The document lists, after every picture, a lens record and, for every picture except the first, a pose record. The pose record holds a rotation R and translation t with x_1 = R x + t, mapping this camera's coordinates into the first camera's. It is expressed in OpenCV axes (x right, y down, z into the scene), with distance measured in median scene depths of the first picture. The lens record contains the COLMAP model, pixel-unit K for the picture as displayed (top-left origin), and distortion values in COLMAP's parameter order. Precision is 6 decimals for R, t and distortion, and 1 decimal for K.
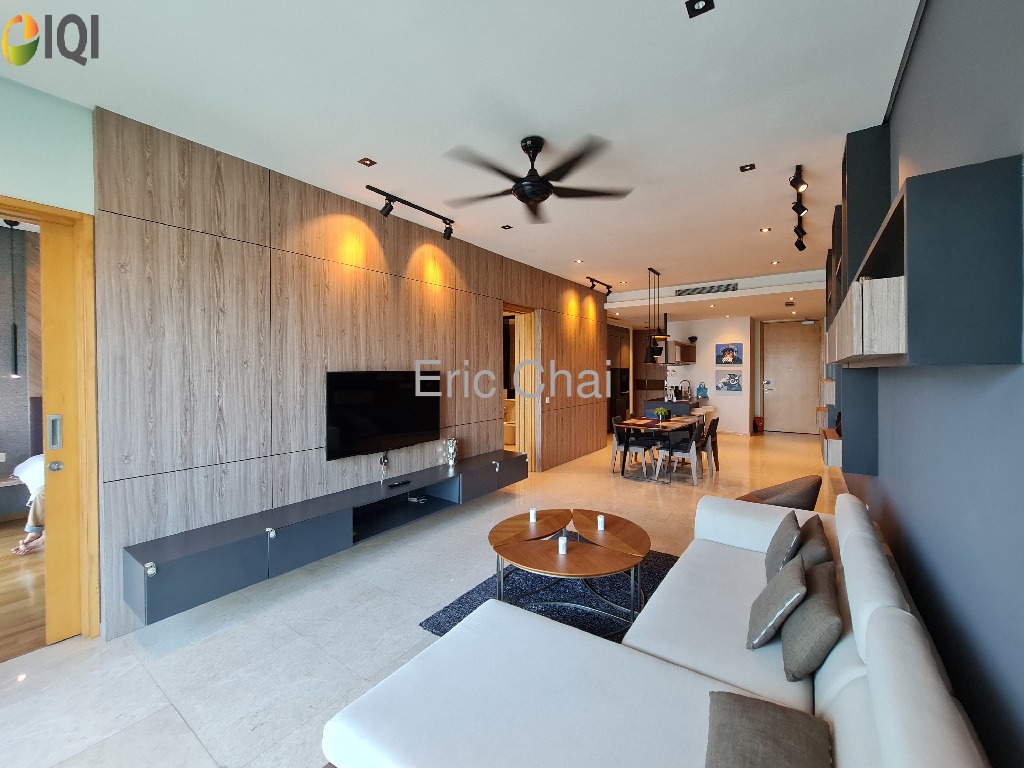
lens RADIAL K [[418.3, 0, 513.6], [0, 418.3, 372.6], [0, 0, 1]] dist [0.000536, 0.000767]
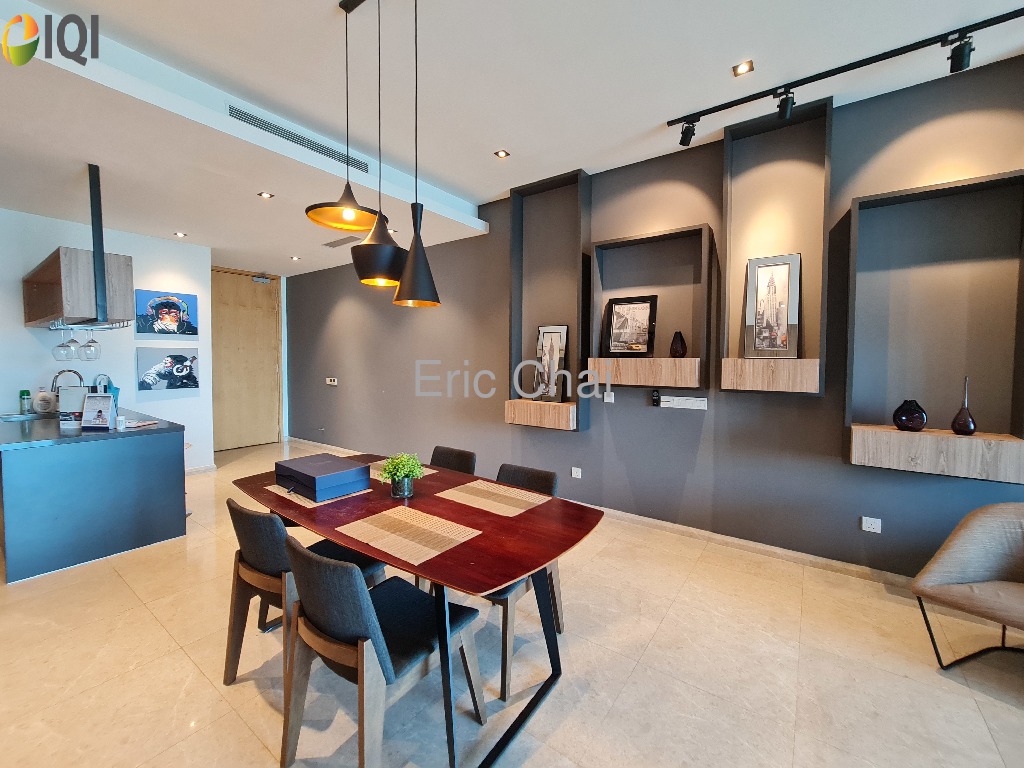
lens RADIAL K [[420.6, 0, 510.8], [0, 420.6, 373.5], [0, 0, 1]] dist [0.000228, 0.000347]
pose [[0.021205, -0.027548, 0.999396, 0.033473], [-0.004628, 0.999607, 0.027652, 0.010111], [-0.999764, -0.005211, 0.021069, 0.643013]]
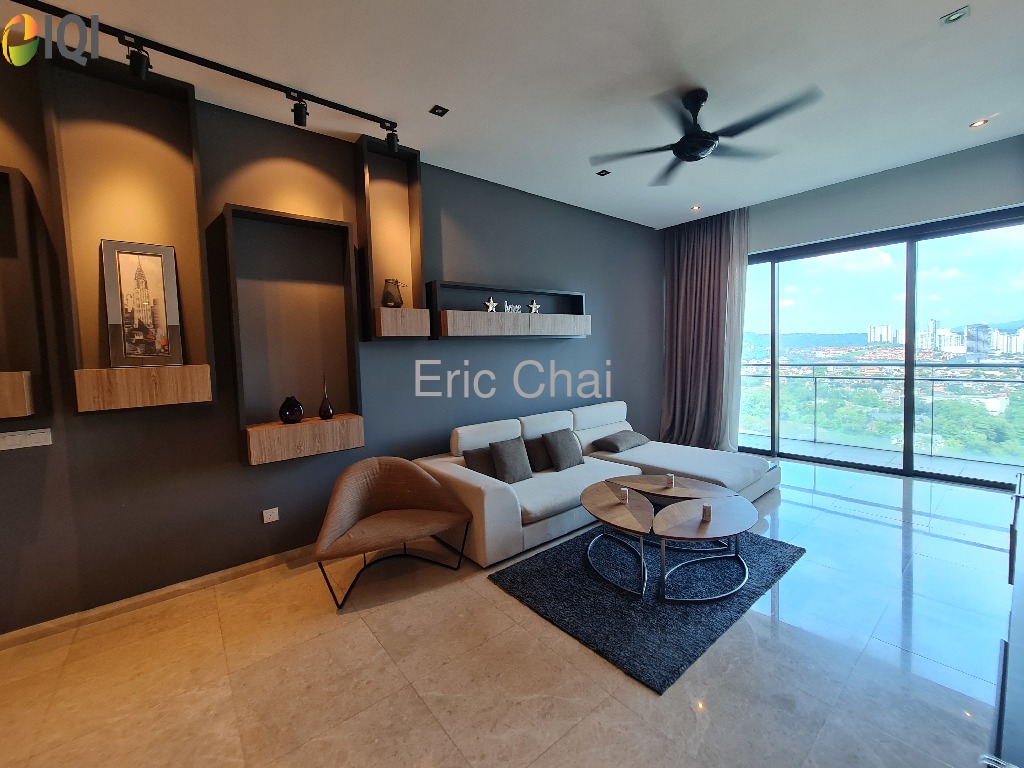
lens RADIAL K [[418.3, 0, 513.6], [0, 418.3, 372.6], [0, 0, 1]] dist [0.000536, 0.000767]
pose [[-0.960227, 0.025843, 0.278021, 0.062955], [0.041650, 0.997825, 0.051102, 0.006501], [-0.276096, 0.060649, -0.959215, 0.642817]]
